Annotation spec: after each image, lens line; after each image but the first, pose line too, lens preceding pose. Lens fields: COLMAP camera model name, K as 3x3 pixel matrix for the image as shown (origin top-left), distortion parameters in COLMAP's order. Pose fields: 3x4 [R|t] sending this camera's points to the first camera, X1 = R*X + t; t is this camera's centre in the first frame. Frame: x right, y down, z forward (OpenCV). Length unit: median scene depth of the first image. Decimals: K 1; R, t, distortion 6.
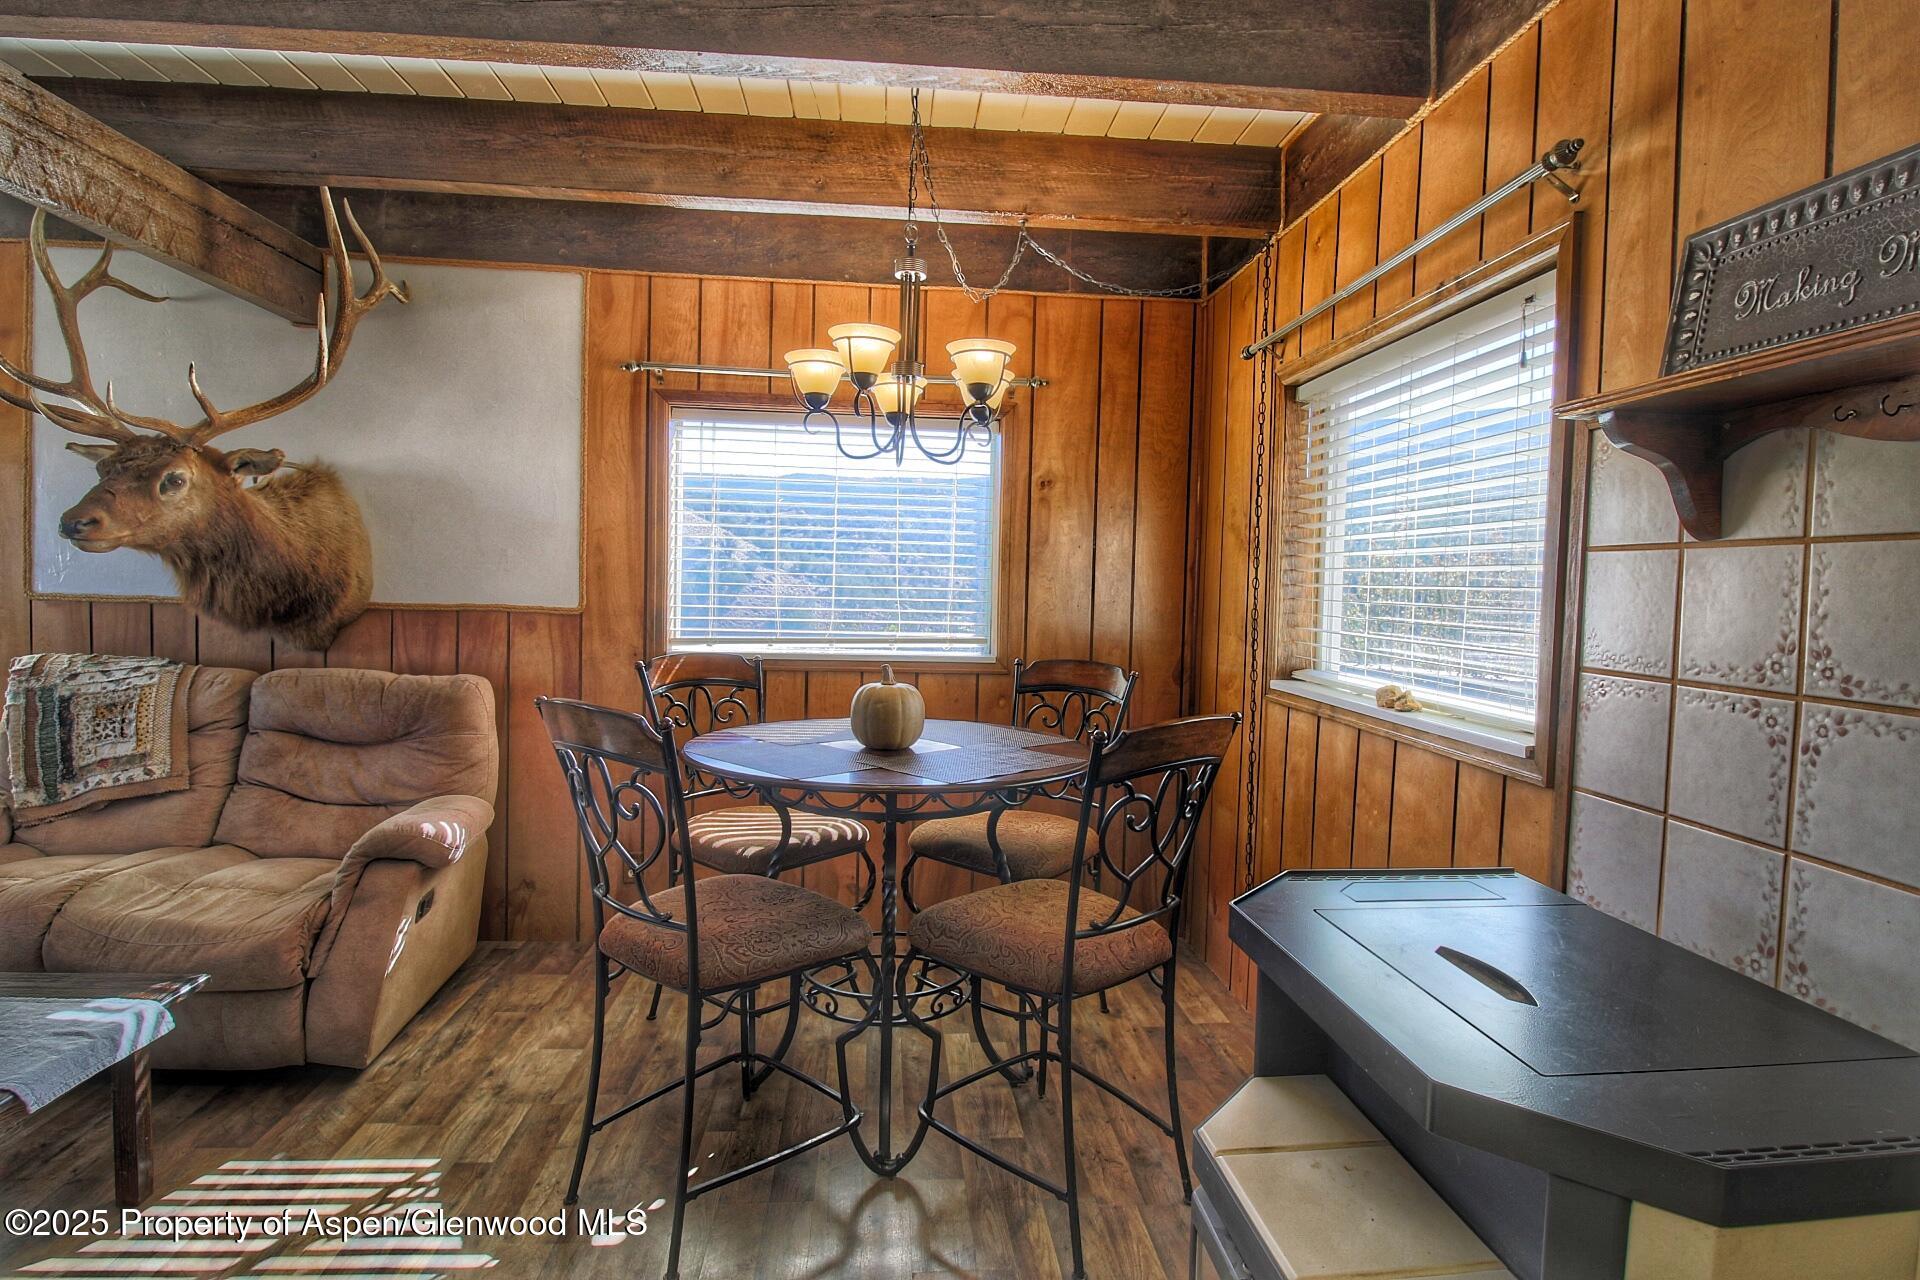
lens RADIAL K [[984.6, 0, 967.2], [0, 984.6, 639.5], [0, 0, 1]] dist [-0.006696, -0.009547]
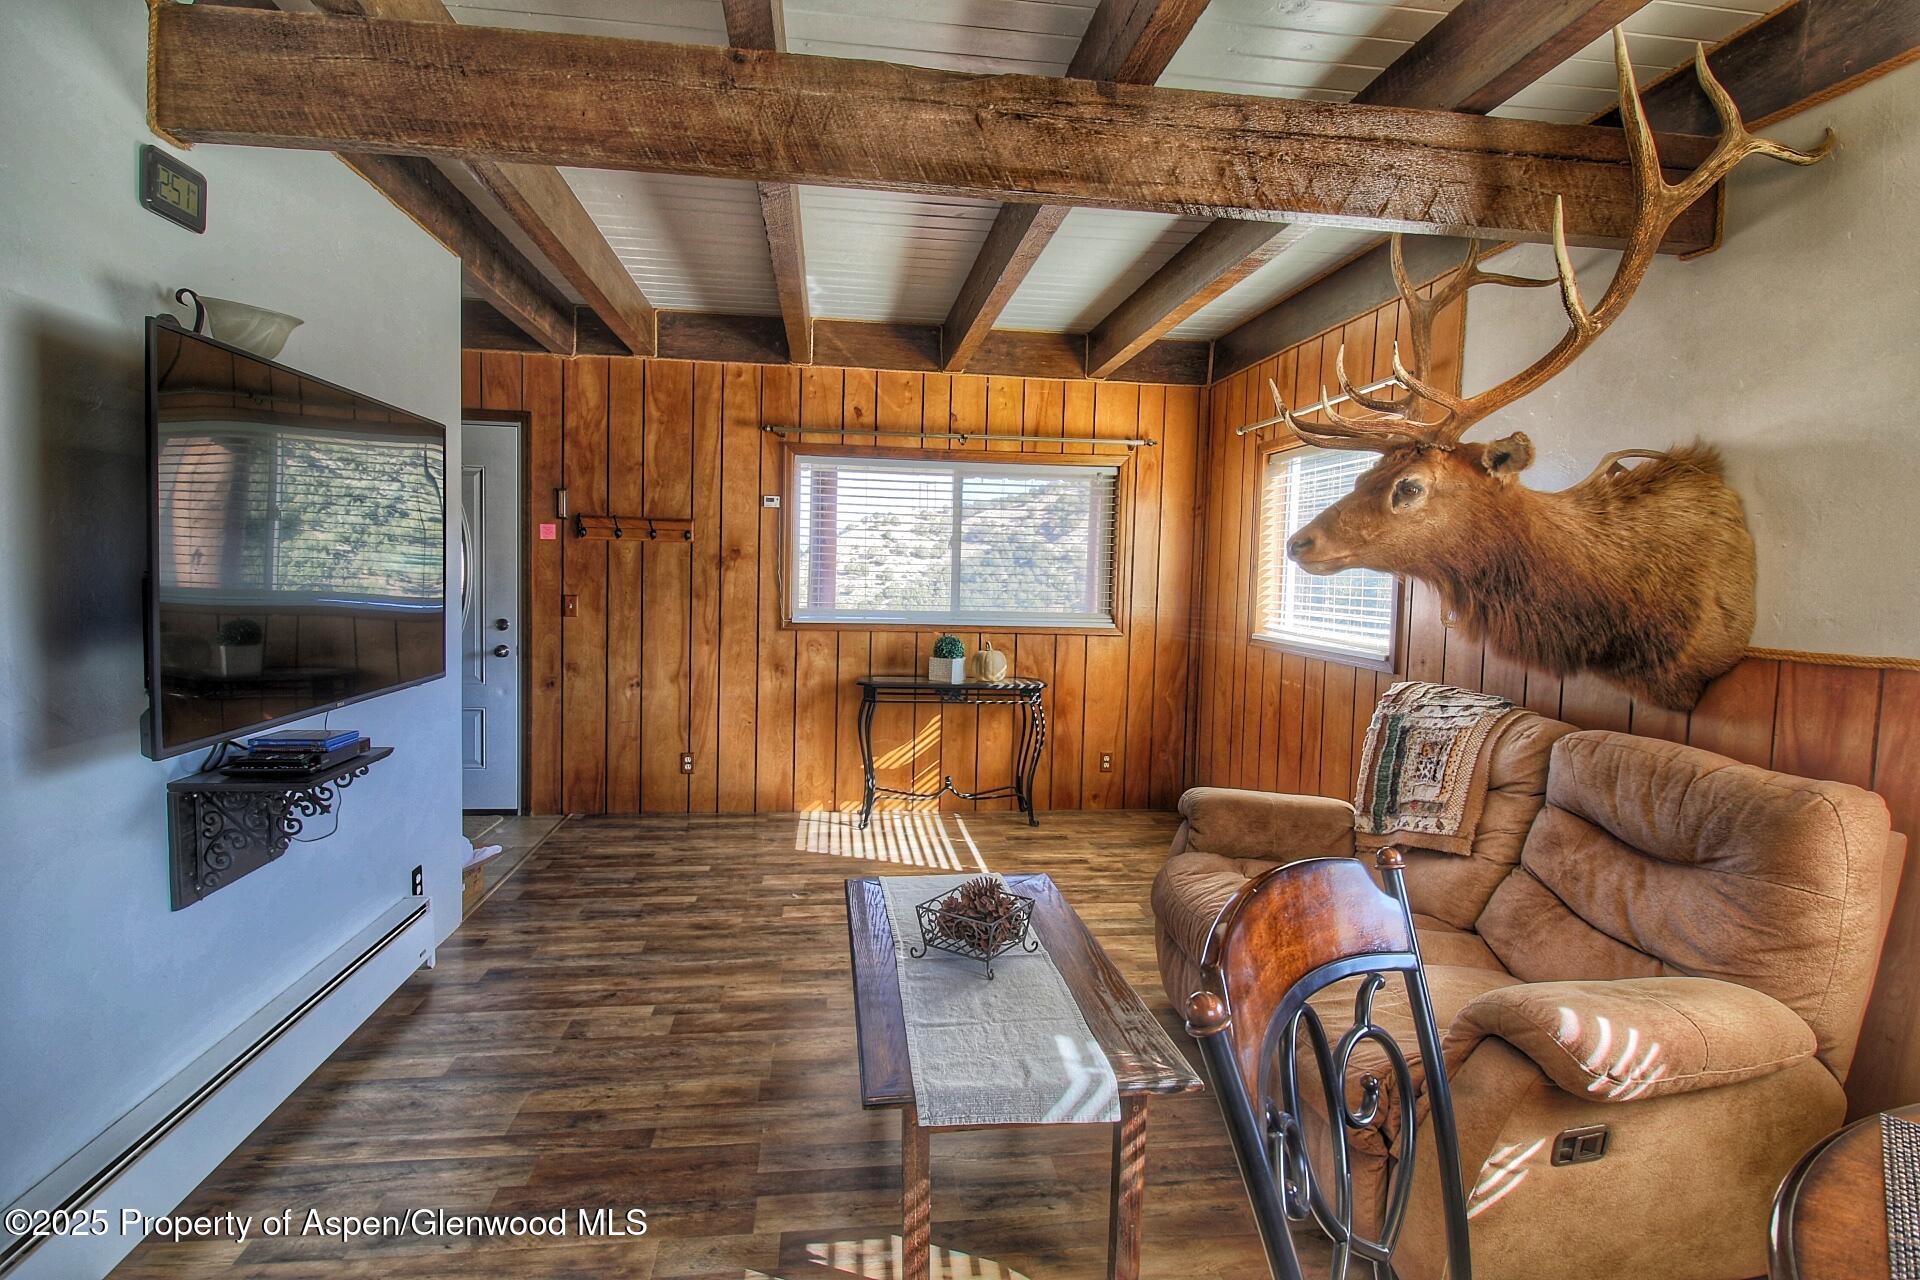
lens RADIAL K [[984.6, 0, 953.6], [0, 984.6, 632.6], [0, 0, 1]] dist [-0.006696, -0.009547]
pose [[0.030605, 0.033897, -0.998957, 0.025374], [-0.076390, 0.996581, 0.031476, -0.031142], [0.996608, 0.075347, 0.033089, 0.512669]]
